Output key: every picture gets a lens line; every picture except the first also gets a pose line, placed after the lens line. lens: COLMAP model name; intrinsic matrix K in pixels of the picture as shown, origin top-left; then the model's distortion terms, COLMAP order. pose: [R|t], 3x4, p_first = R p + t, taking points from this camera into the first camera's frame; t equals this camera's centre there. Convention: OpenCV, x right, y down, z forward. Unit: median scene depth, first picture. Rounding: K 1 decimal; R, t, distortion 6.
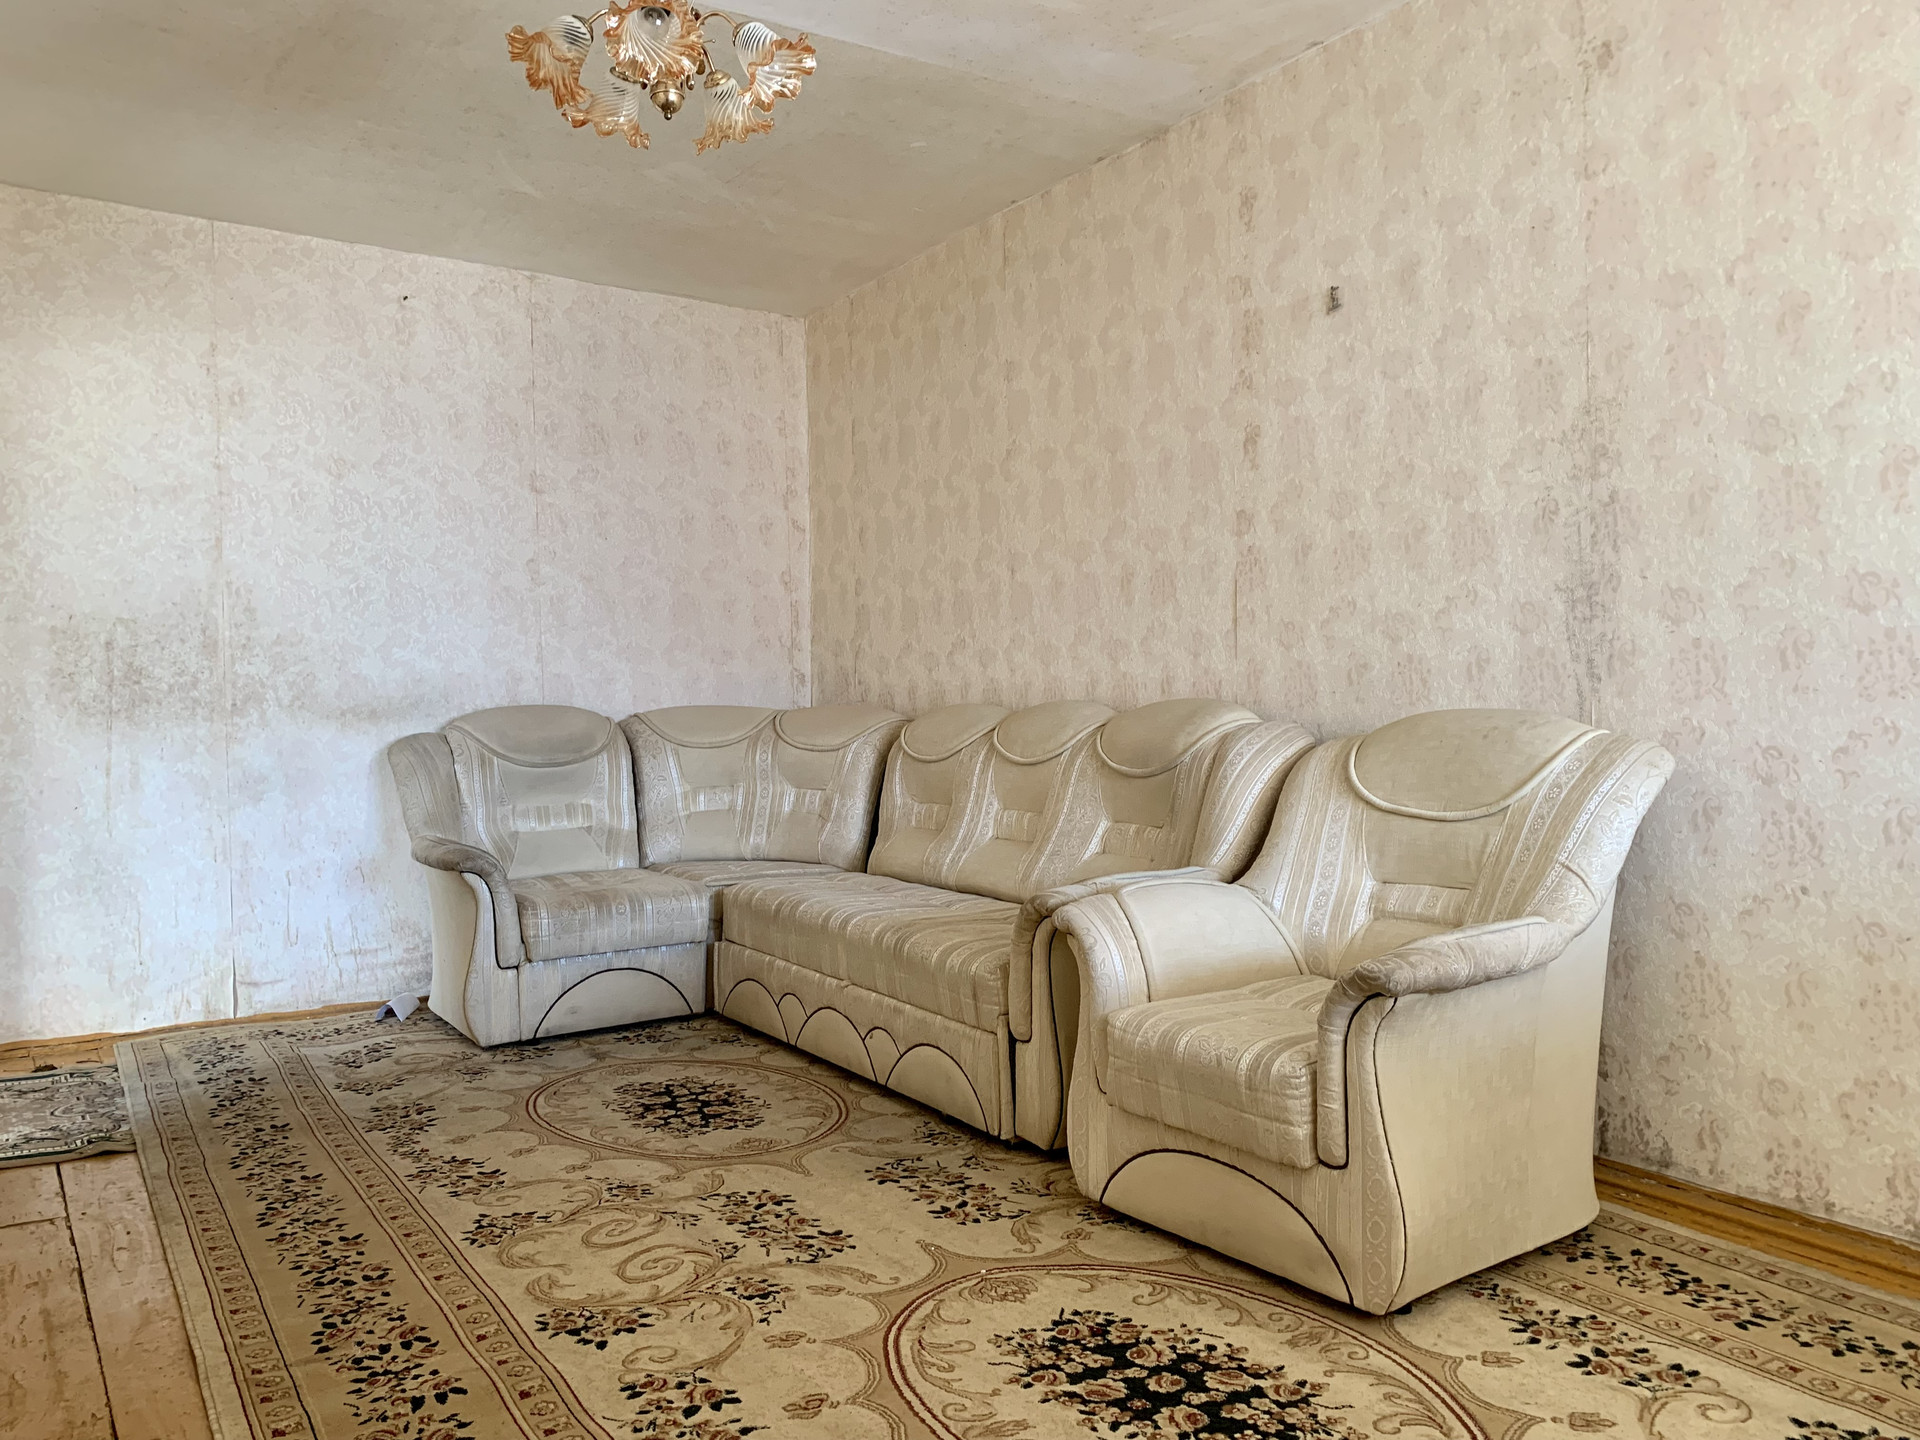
lens RADIAL K [[1434.6, 0, 953.0], [0, 1434.6, 712.3], [0, 0, 1]] dist [0.002336, -0.001592]
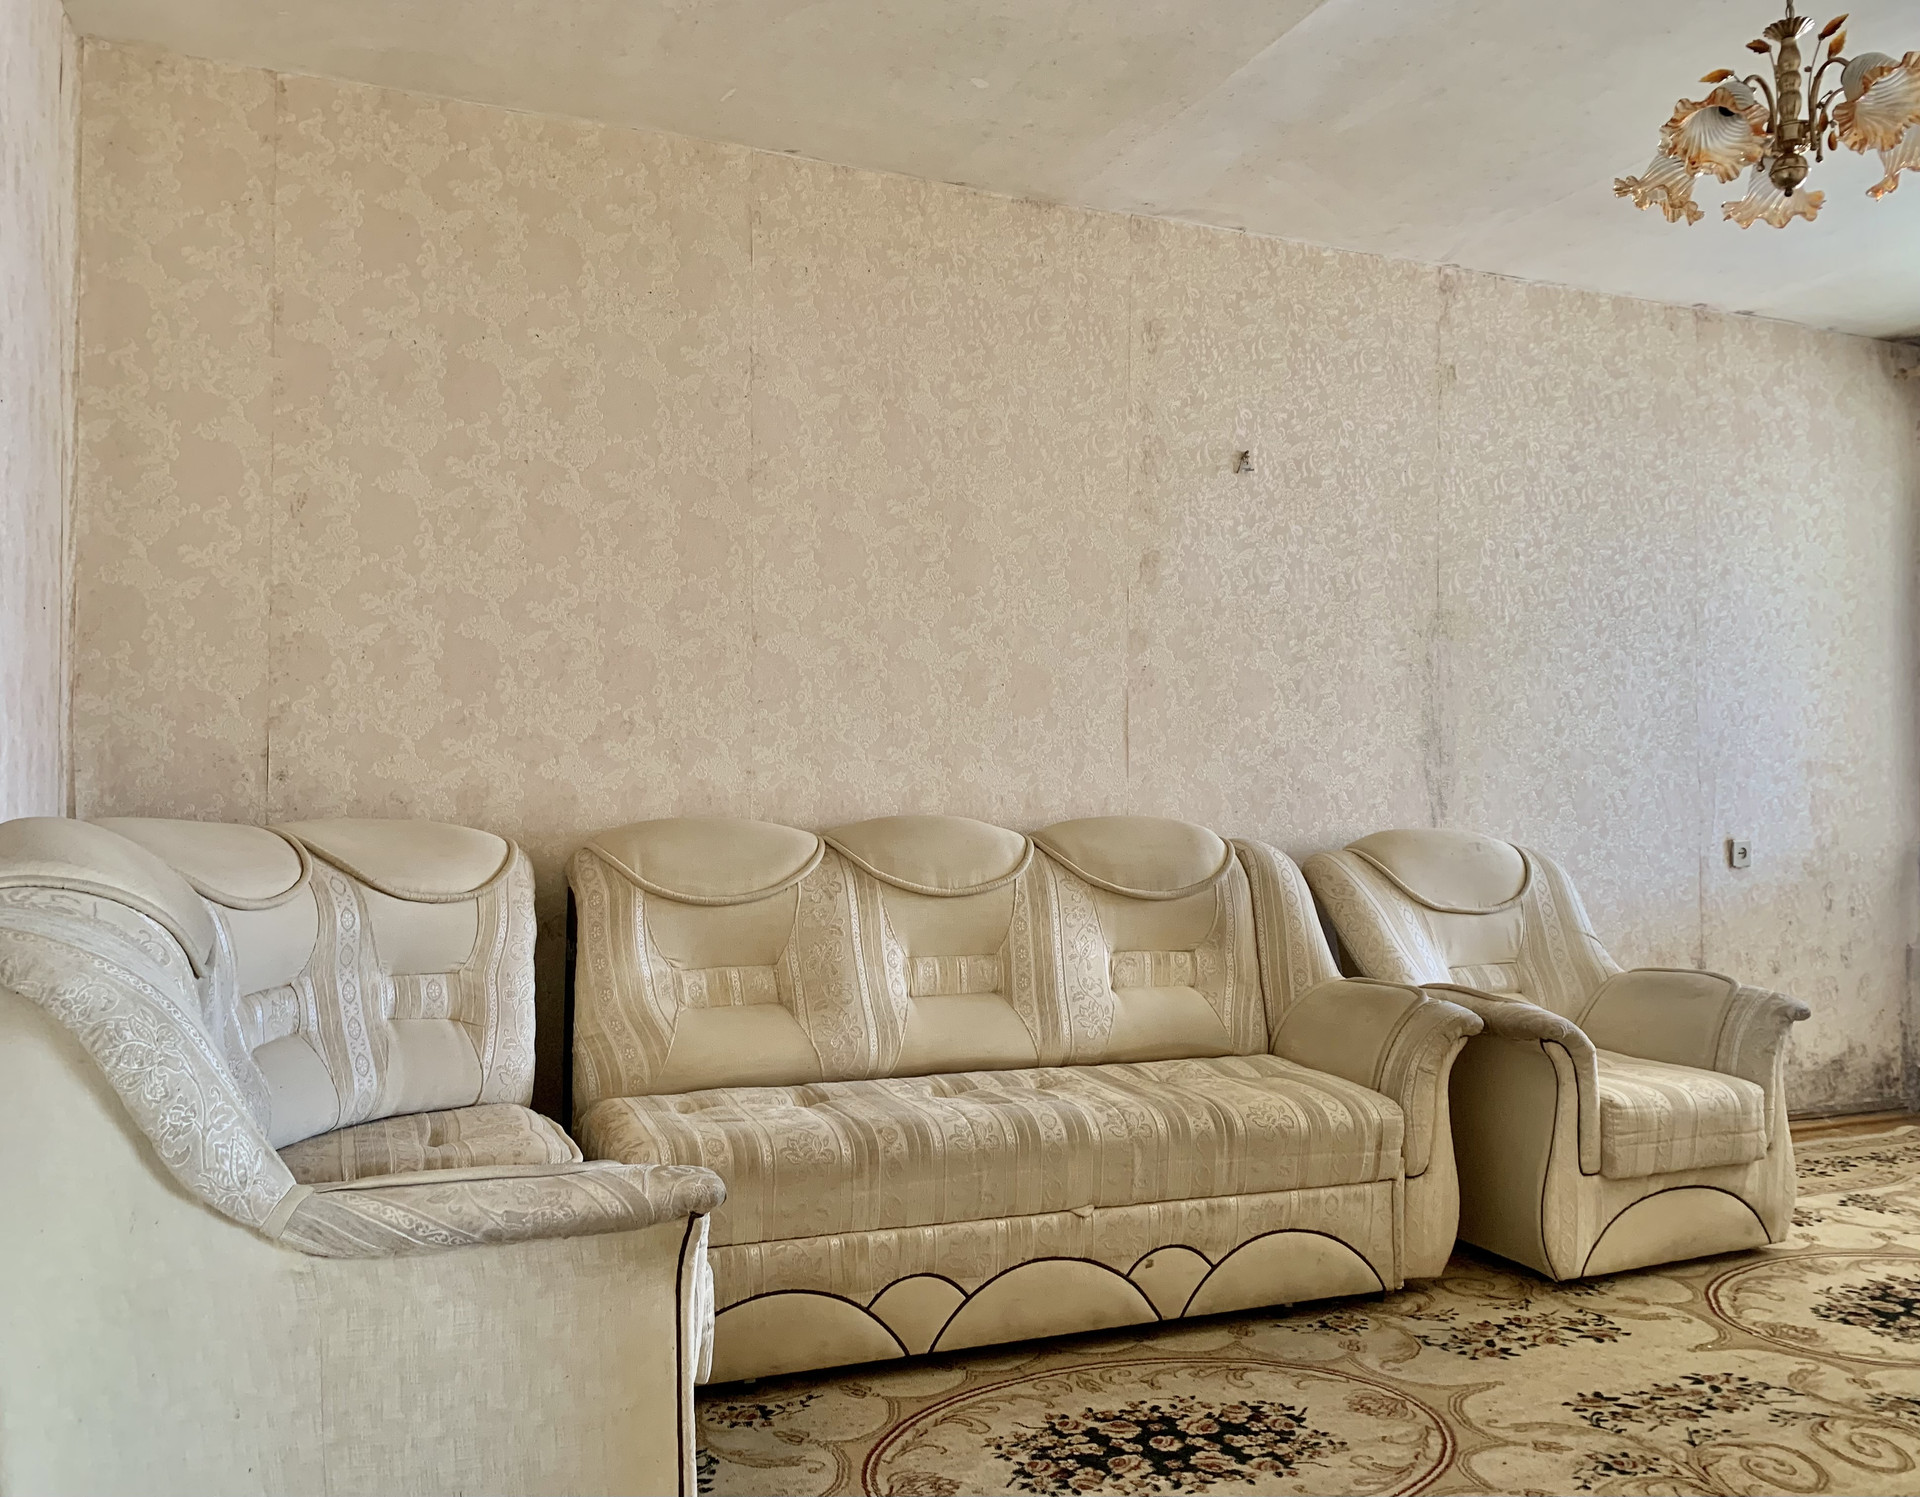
lens RADIAL K [[1527.2, 0, 960.0], [0, 1527.2, 748.5], [0, 0, 1]] dist [0.018196, 0.002756]
pose [[0.172092, 0.061282, 0.983173, -0.882468], [0.003399, 0.998020, -0.062802, 0.009413], [-0.985075, 0.014150, 0.171543, 0.966370]]
